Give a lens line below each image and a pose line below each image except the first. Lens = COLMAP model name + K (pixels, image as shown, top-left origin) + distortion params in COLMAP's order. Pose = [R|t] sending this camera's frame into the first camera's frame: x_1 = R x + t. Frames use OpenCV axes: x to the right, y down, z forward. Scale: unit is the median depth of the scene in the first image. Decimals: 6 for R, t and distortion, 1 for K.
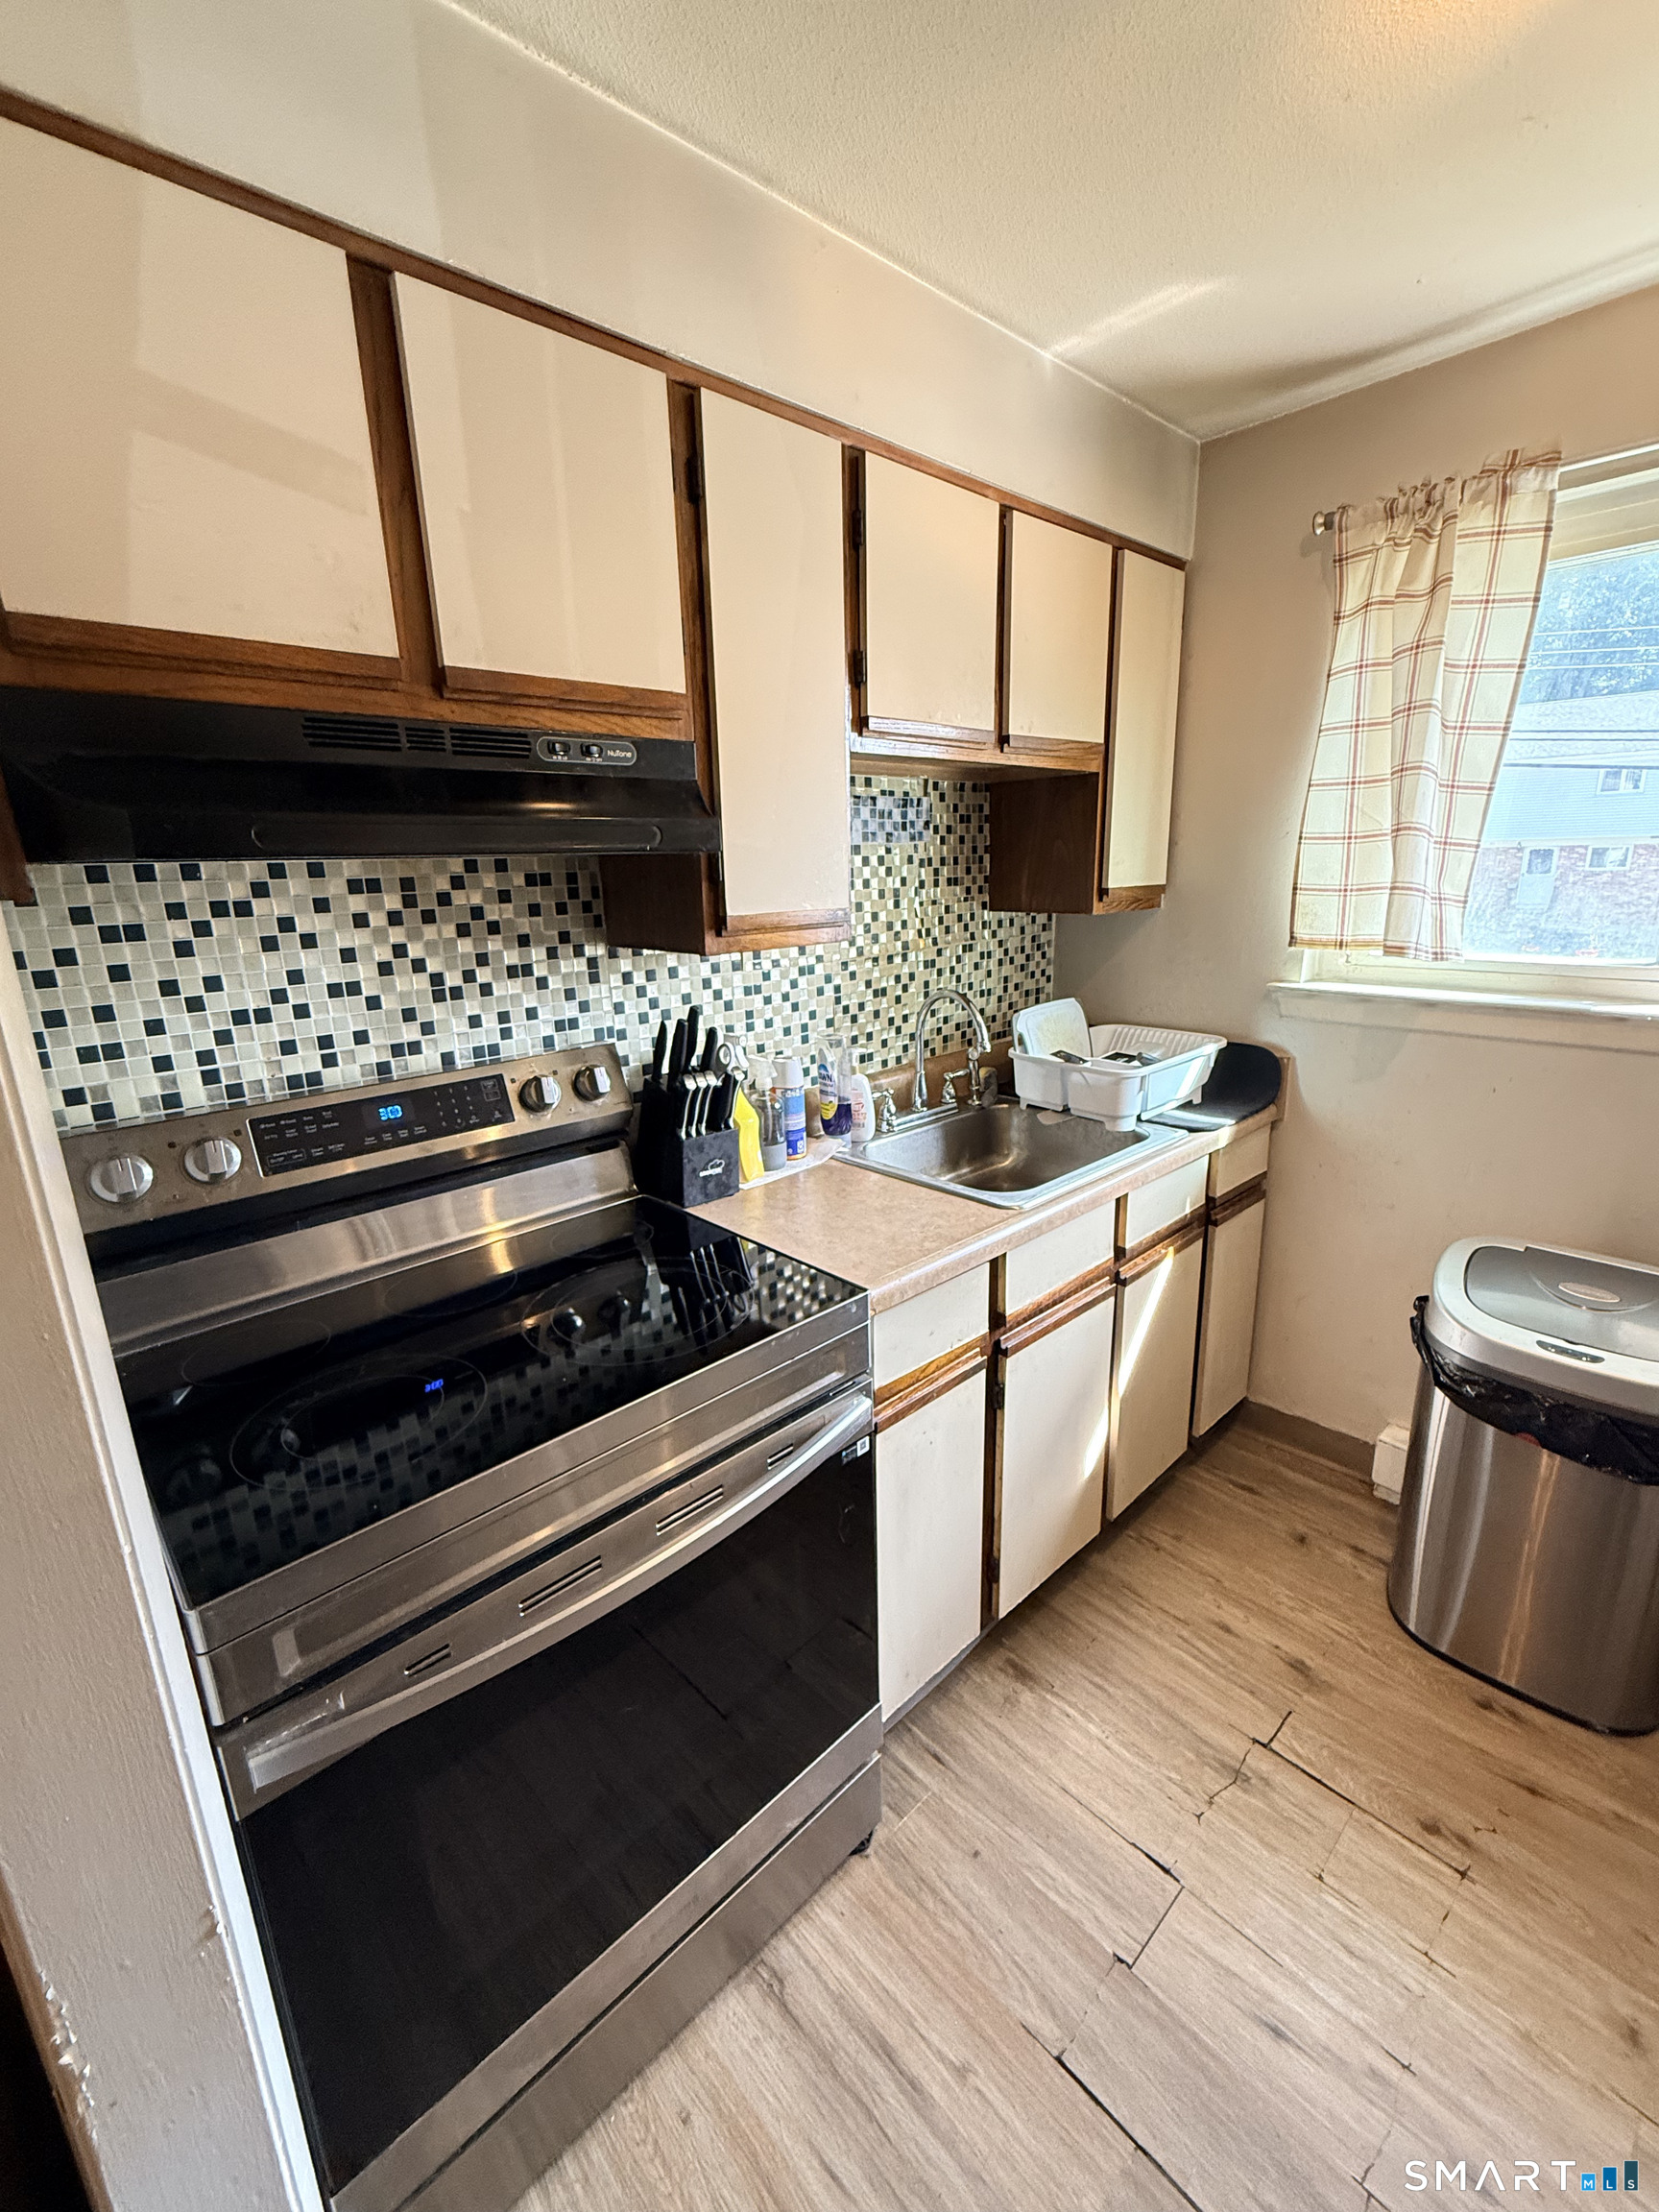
lens RADIAL K [[925.0, 0, 834.9], [0, 925.0, 1104.3], [0, 0, 1]] dist [0.000673, 0.000111]
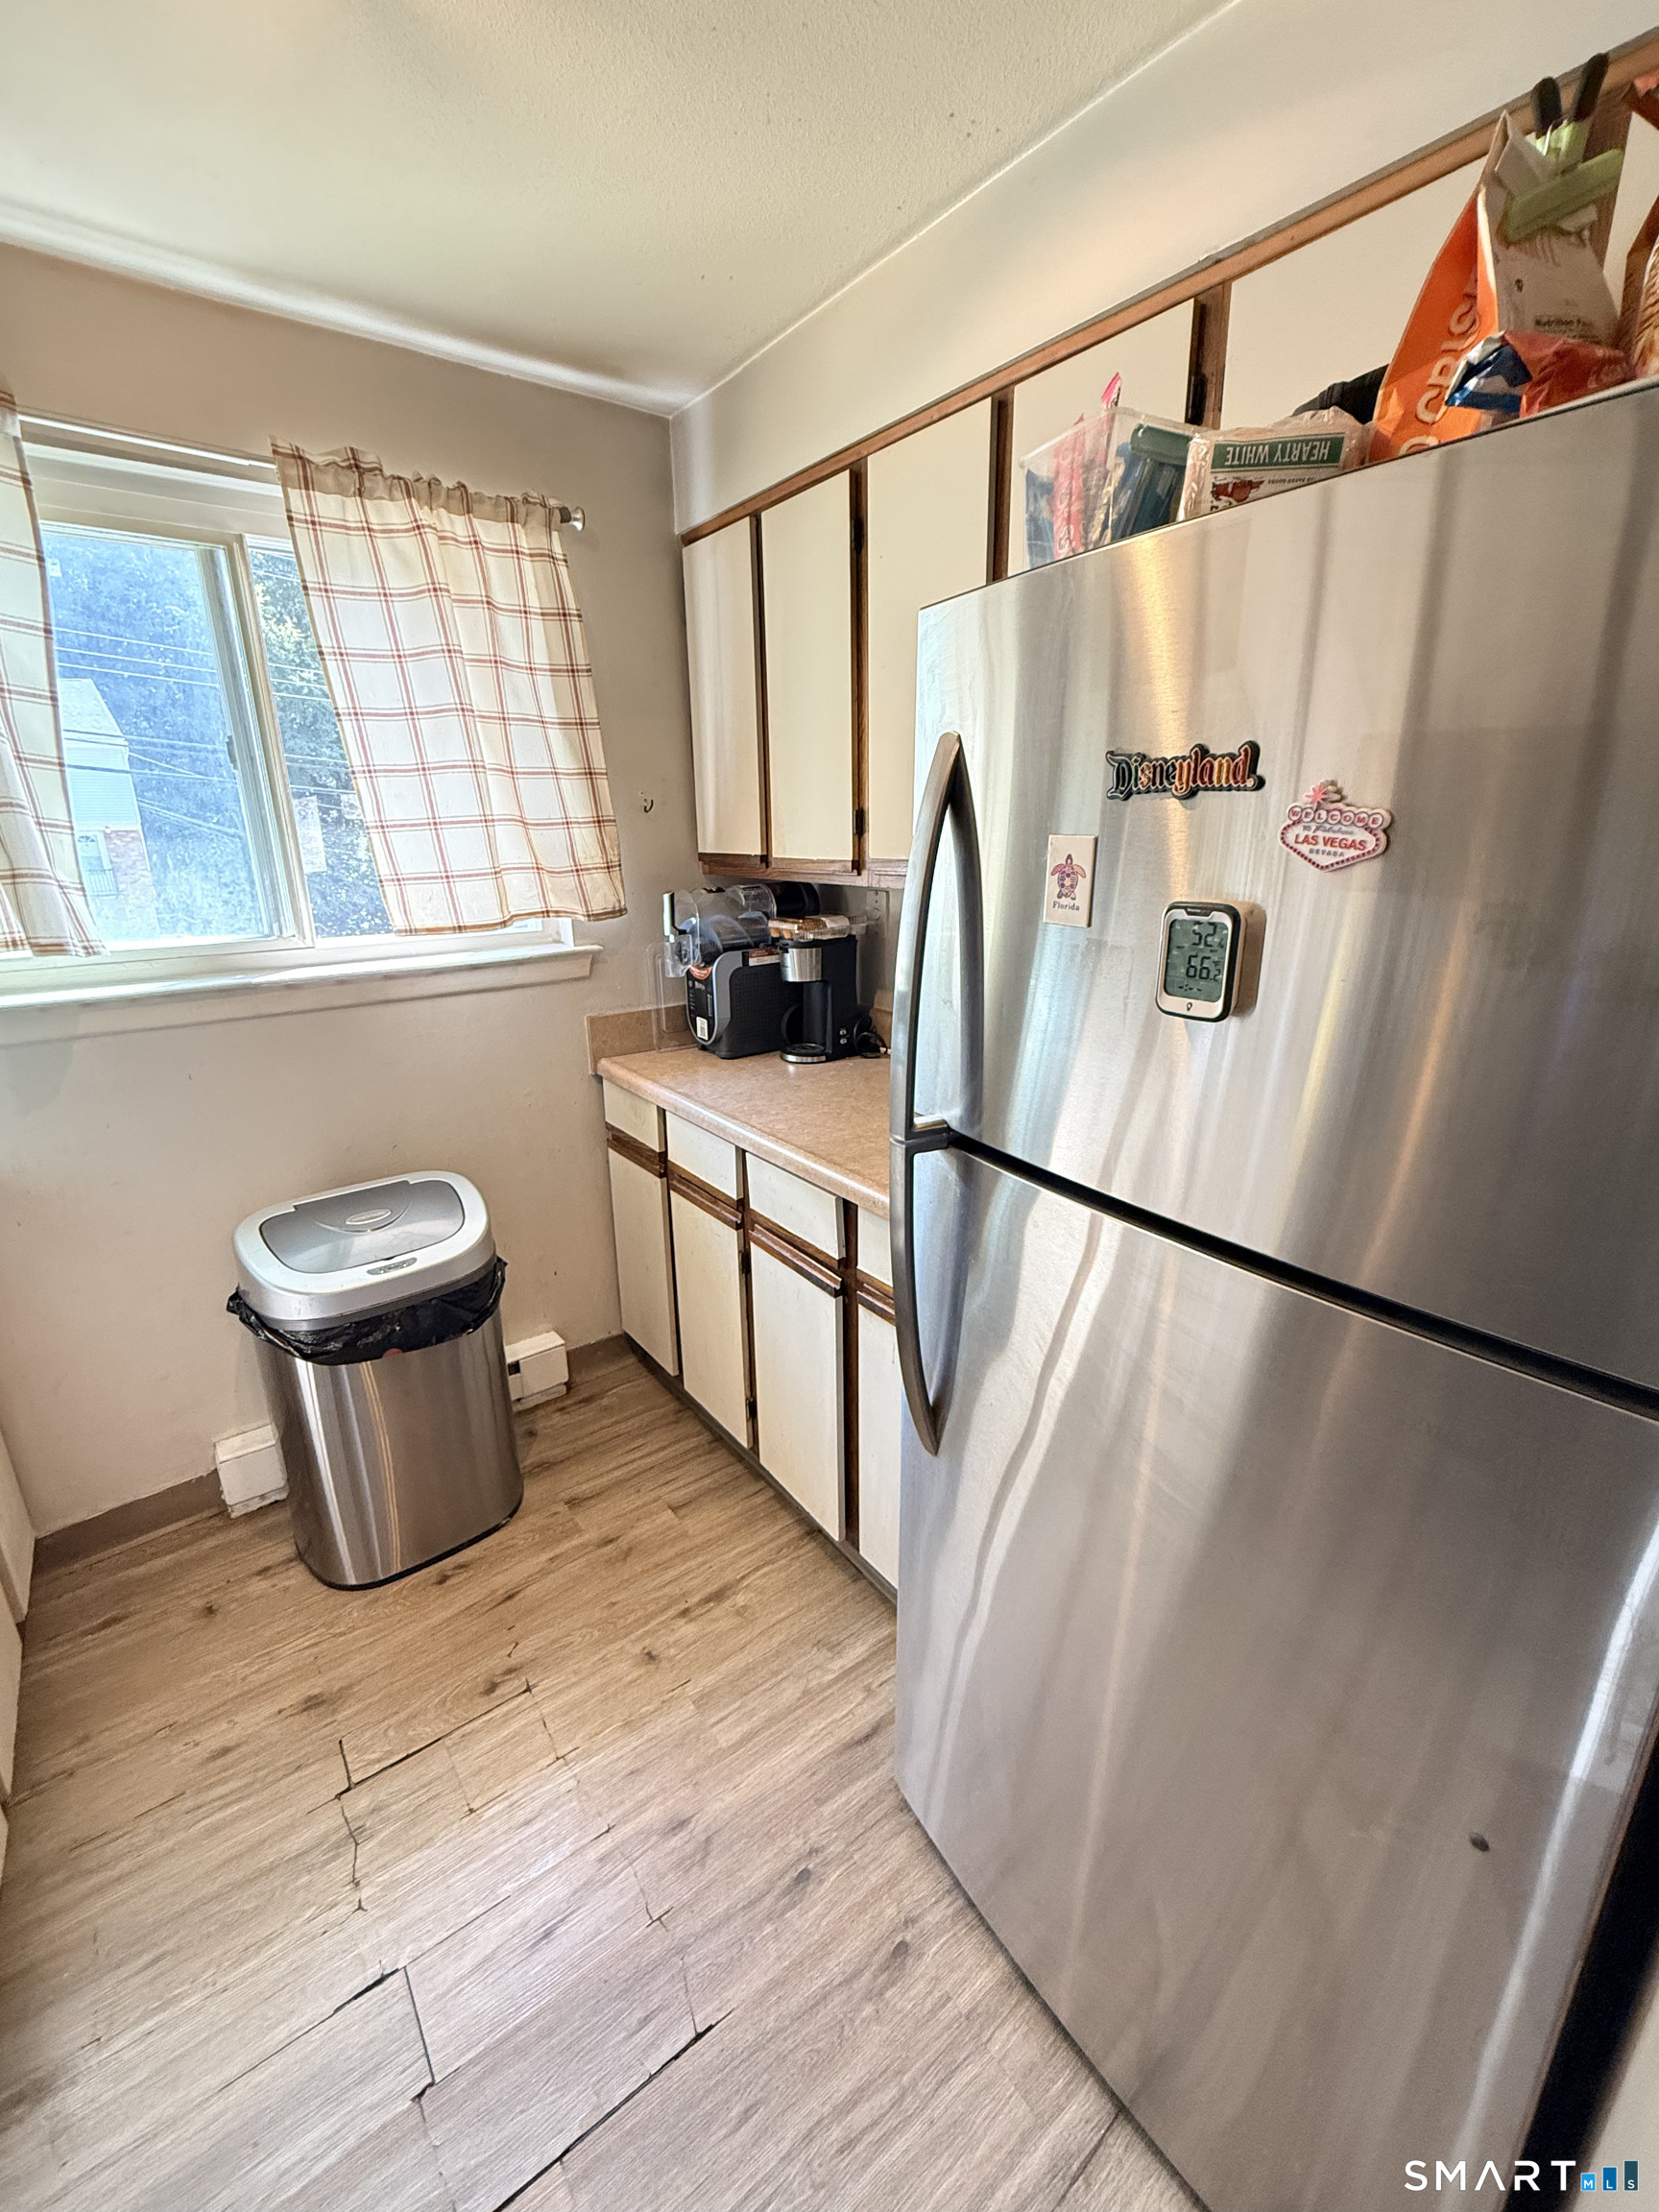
lens RADIAL K [[925.0, 0, 829.6], [0, 925.0, 1104.1], [0, 0, 1]] dist [0.000673, 0.000111]
pose [[0.111271, -0.269908, 0.956435, -0.168403], [0.259964, 0.936805, 0.234124, -0.044125], [-0.959186, 0.222588, 0.174406, 0.188821]]
